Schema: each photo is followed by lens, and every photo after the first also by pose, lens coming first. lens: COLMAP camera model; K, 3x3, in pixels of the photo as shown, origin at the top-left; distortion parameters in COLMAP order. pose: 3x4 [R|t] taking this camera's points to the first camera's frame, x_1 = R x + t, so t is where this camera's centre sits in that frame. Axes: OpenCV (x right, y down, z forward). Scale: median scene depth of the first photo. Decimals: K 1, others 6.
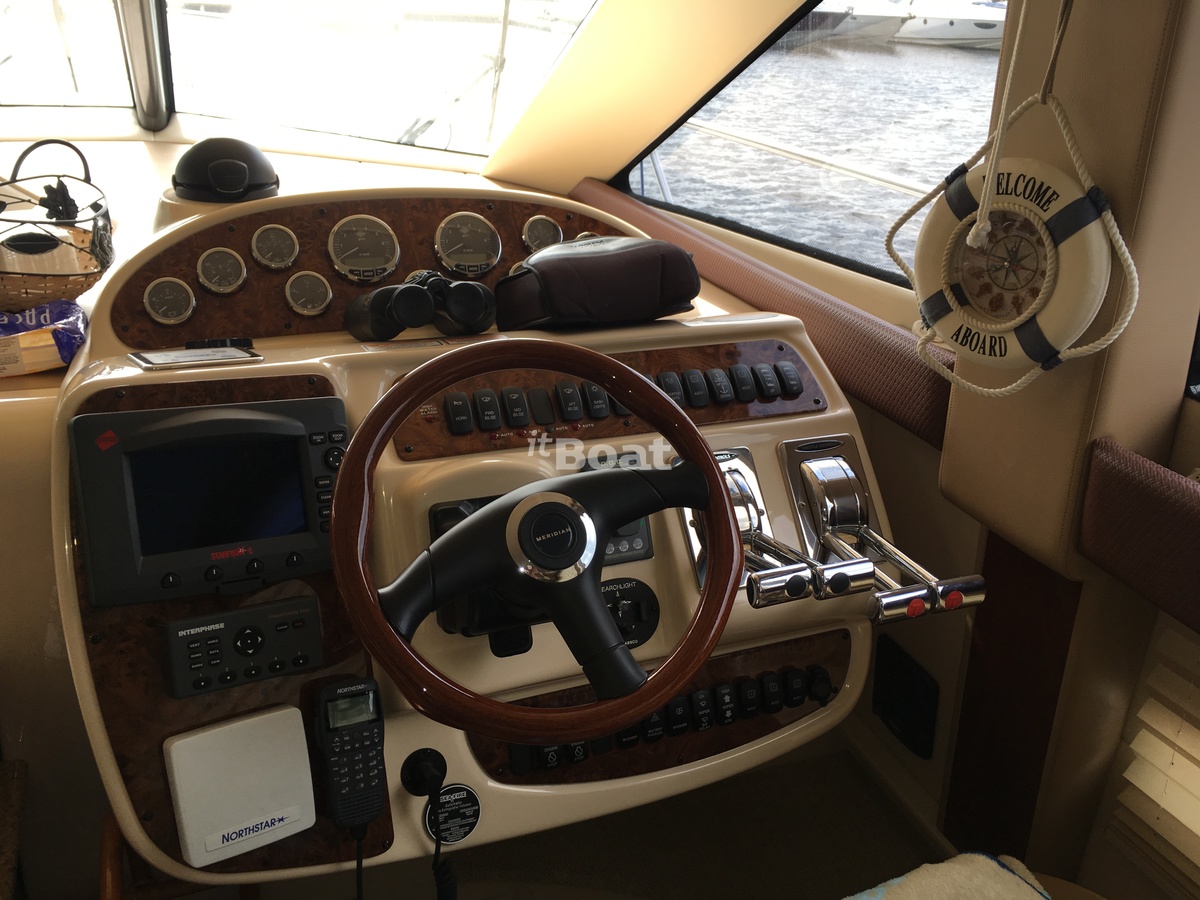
lens RADIAL K [[1070.8, 0, 600.0], [0, 1070.8, 450.0], [0, 0, 1]] dist [0.076482, -0.004093]
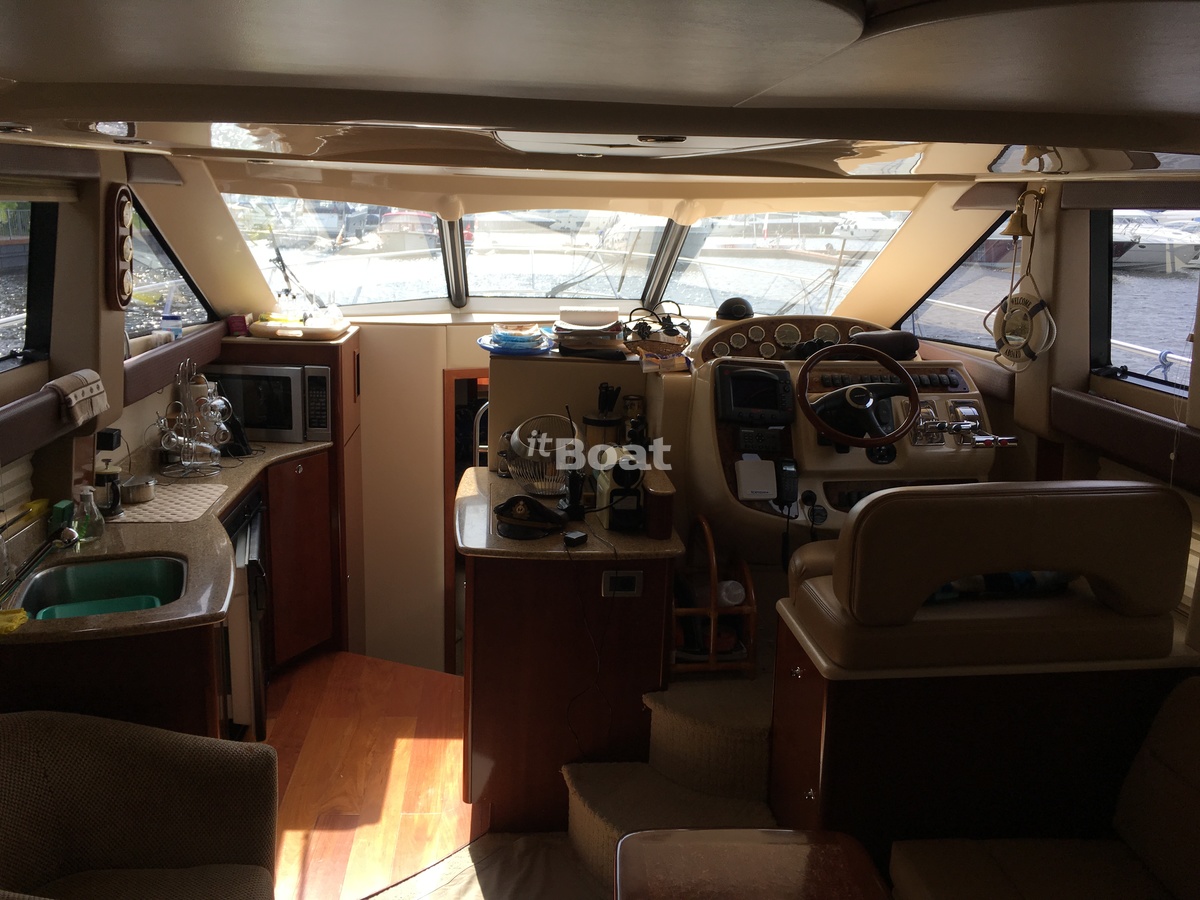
lens RADIAL K [[1070.8, 0, 600.0], [0, 1070.8, 450.0], [0, 0, 1]] dist [0.076482, -0.004093]
pose [[0.962829, 0.034904, -0.267848, 0.059056], [-0.086839, 0.978972, -0.184588, 0.682261], [0.255773, 0.200986, 0.945614, -1.725830]]
